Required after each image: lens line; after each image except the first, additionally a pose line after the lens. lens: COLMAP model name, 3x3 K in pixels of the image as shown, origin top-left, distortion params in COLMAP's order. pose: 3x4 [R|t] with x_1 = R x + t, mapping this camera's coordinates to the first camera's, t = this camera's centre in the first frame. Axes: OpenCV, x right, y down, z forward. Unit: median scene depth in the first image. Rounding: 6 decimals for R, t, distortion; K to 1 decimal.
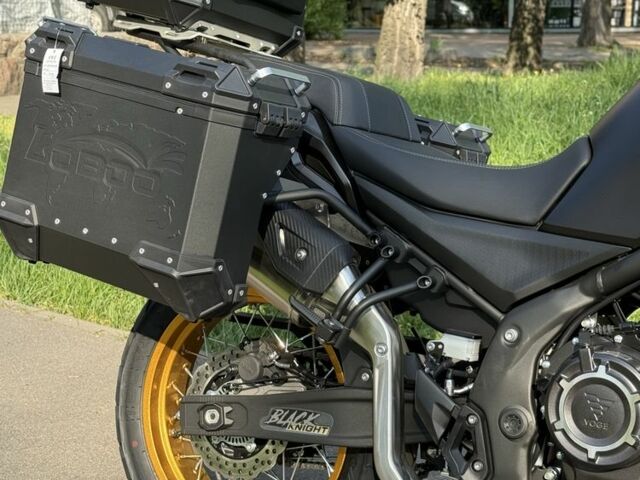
lens RADIAL K [[1340.0, 0, 320.0], [0, 1340.0, 240.0], [0, 0, 1]] dist [0.203805, -0.022816]
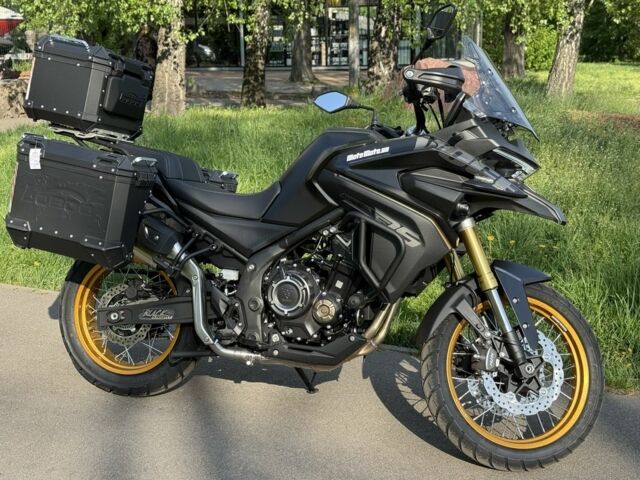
lens RADIAL K [[1340.0, 0, 320.0], [0, 1340.0, 240.0], [0, 0, 1]] dist [0.203805, -0.022816]
pose [[0.980745, -0.055391, 0.187272, -0.163858], [0.051977, 0.998381, 0.023093, -0.022729], [-0.188248, -0.012914, 0.982037, -1.224377]]
